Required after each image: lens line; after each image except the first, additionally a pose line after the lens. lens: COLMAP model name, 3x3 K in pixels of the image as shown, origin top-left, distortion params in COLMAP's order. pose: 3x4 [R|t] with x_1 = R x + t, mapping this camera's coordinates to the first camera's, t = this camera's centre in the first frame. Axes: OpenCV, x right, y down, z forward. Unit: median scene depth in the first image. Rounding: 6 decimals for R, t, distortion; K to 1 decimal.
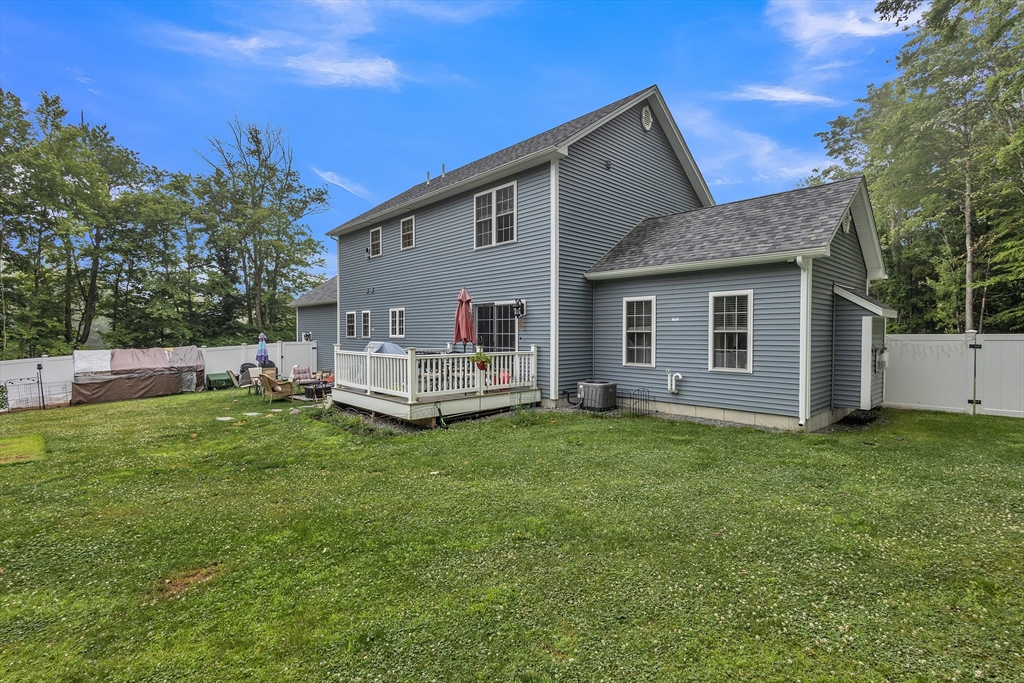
lens RADIAL K [[473.9, 0, 511.2], [0, 473.9, 343.3], [0, 0, 1]] dist [-0.002675, -0.000032]
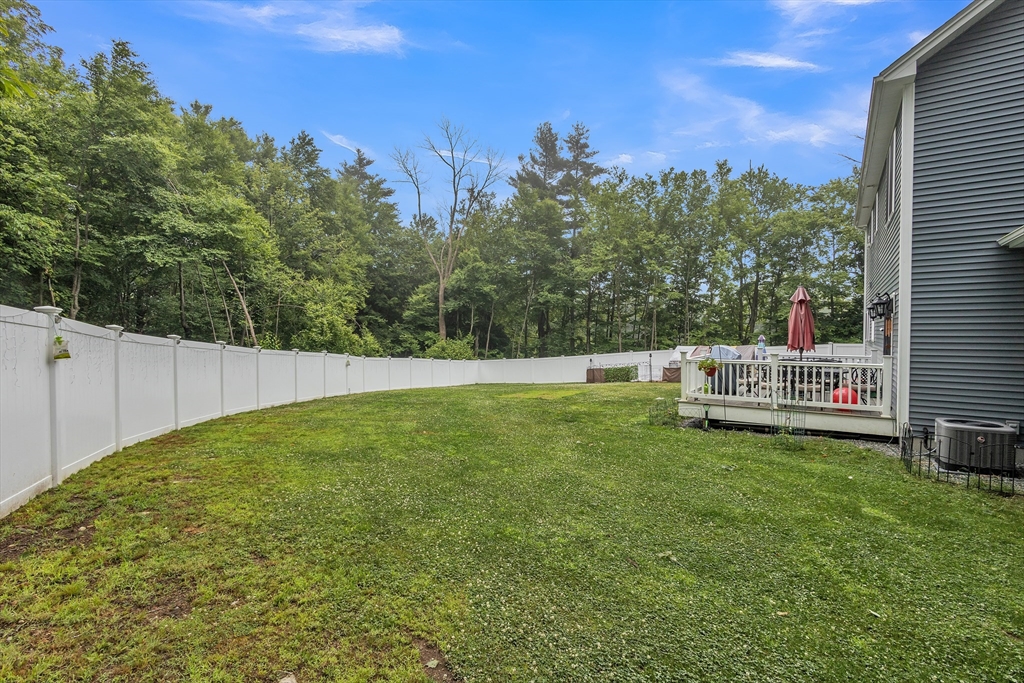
lens RADIAL K [[473.9, 0, 510.5], [0, 473.9, 338.8], [0, 0, 1]] dist [-0.002675, -0.000032]
pose [[0.210829, 0.009121, -0.977480, 0.604633], [-0.013821, 0.999884, 0.006349, -0.017533], [0.977425, 0.012171, 0.210931, 0.275904]]
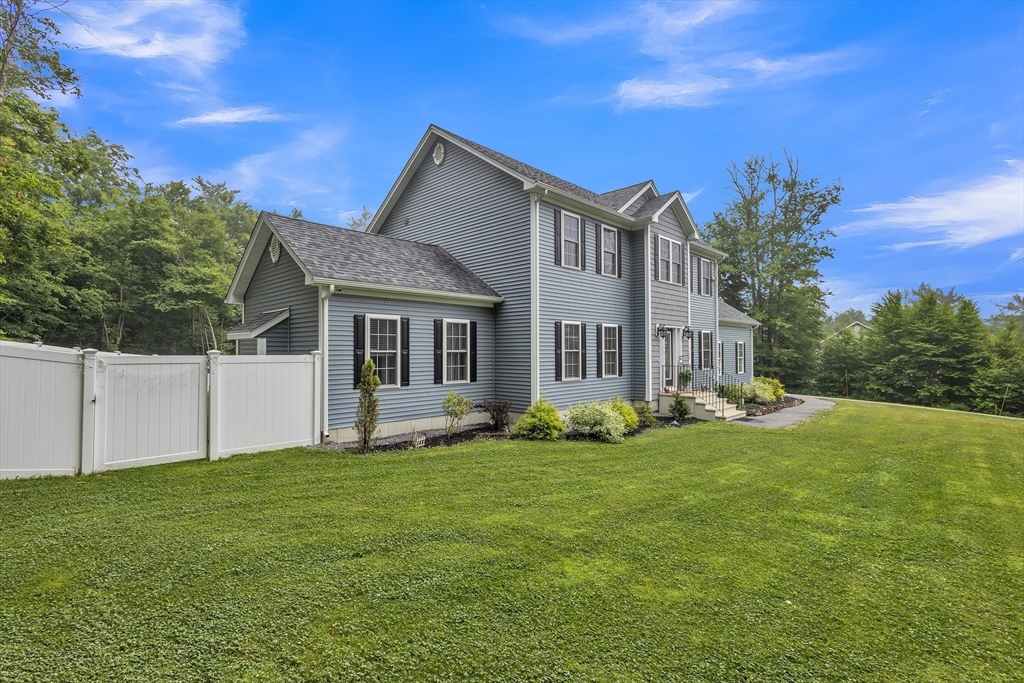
lens RADIAL K [[473.9, 0, 516.3], [0, 473.9, 341.0], [0, 0, 1]] dist [-0.002675, -0.000032]
pose [[0.060568, -0.026738, -0.997806, 0.963503], [-0.013725, 0.999524, -0.027617, -0.016889], [0.998070, 0.015367, 0.060172, 0.636458]]
